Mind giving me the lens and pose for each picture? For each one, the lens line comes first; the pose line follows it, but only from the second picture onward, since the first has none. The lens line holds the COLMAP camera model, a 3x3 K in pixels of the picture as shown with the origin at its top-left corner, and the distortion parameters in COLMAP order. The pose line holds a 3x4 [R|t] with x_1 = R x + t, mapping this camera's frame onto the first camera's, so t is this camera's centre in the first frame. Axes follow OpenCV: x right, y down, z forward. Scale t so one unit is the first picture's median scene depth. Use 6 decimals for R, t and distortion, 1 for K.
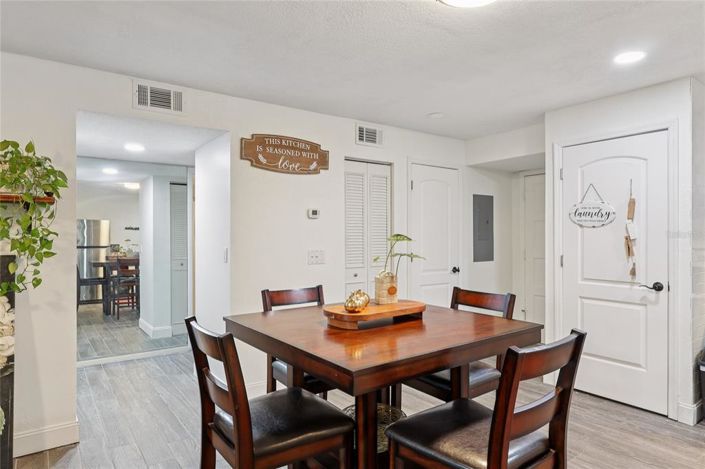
lens RADIAL K [[448.6, 0, 338.3], [0, 448.6, 234.8], [0, 0, 1]] dist [-0.002617, 0.007338]
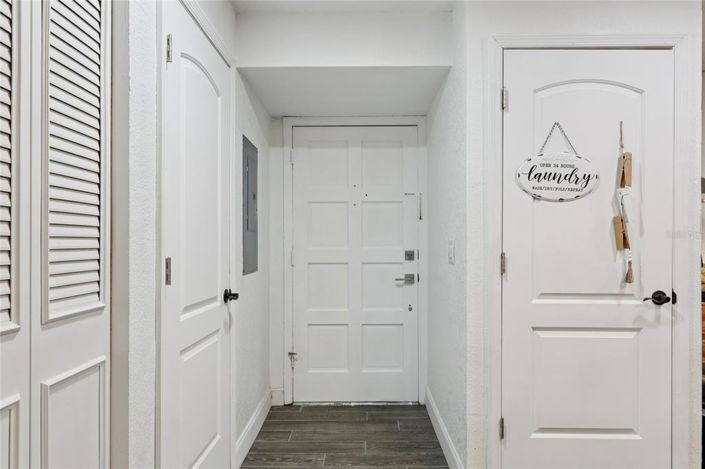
lens RADIAL K [[448.6, 0, 354.9], [0, 448.6, 238.2], [0, 0, 1]] dist [-0.002617, 0.007338]
pose [[0.572735, 0.005505, 0.819722, -0.037074], [-0.000469, 0.999979, -0.006388, 0.034910], [-0.819740, 0.003275, 0.572726, 0.926601]]
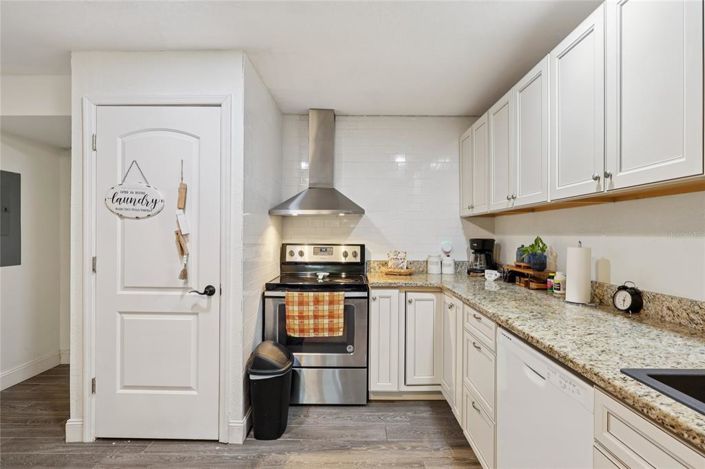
lens RADIAL K [[342.3, 0, 351.6], [0, 342.3, 233.8], [0, 0, 1]] dist [0.000906, 0.000450]
pose [[0.577117, 0.002447, 0.816658, 0.319142], [-0.007146, 0.999972, 0.002054, 0.005408], [-0.816630, -0.007022, 0.577118, 0.387020]]
